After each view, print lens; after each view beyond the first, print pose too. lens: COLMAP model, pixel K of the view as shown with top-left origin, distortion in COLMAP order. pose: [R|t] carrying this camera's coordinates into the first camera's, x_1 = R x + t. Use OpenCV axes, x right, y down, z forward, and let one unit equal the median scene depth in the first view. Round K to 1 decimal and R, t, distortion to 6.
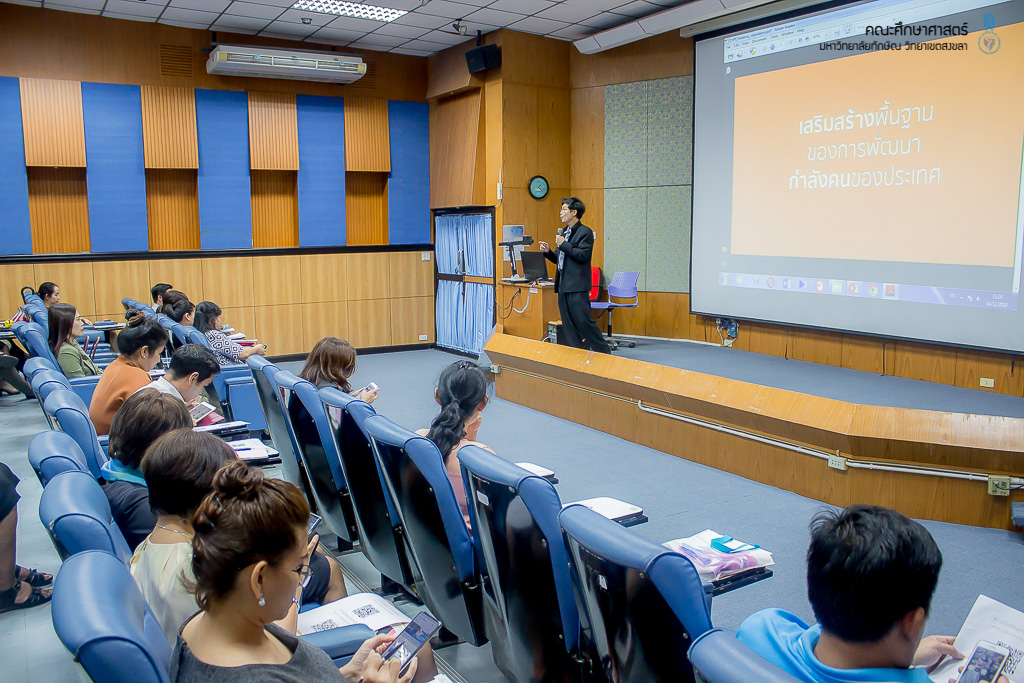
lens RADIAL K [[857.6, 0, 512.0], [0, 857.6, 341.5], [0, 0, 1]] dist [-0.162370, 0.151345]
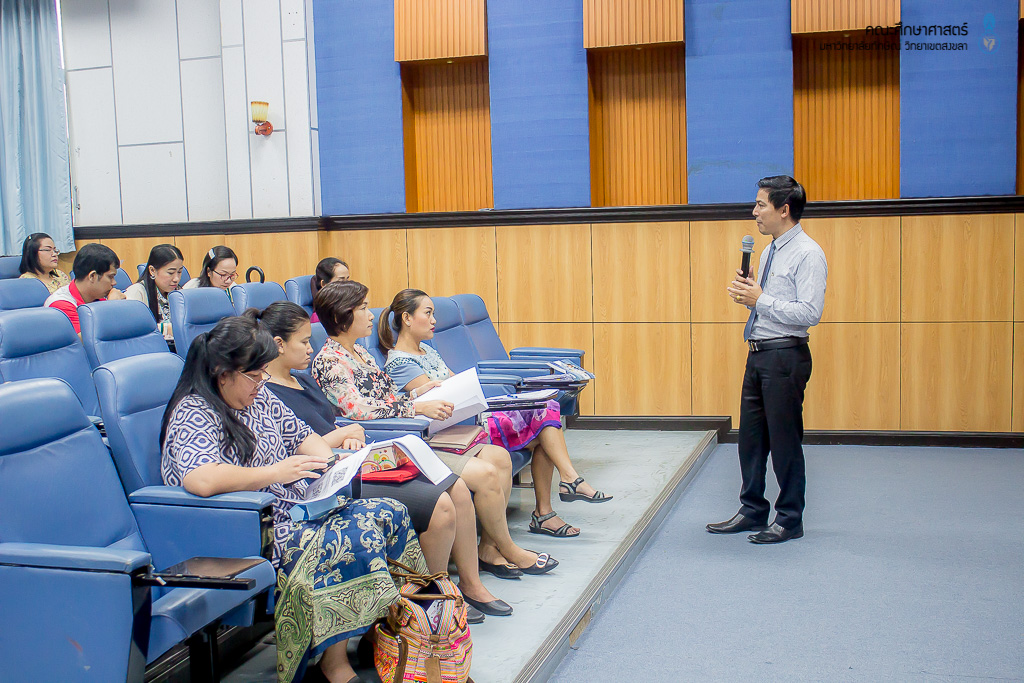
lens RADIAL K [[1176.0, 0, 512.0], [0, 1176.0, 341.5], [0, 0, 1]] dist [-0.138685, 0.315536]
pose [[0.648039, 0.069003, -0.758475, 0.100451], [-0.076746, 0.996735, 0.025107, -0.037153], [0.757731, 0.041939, 0.651219, 0.471683]]
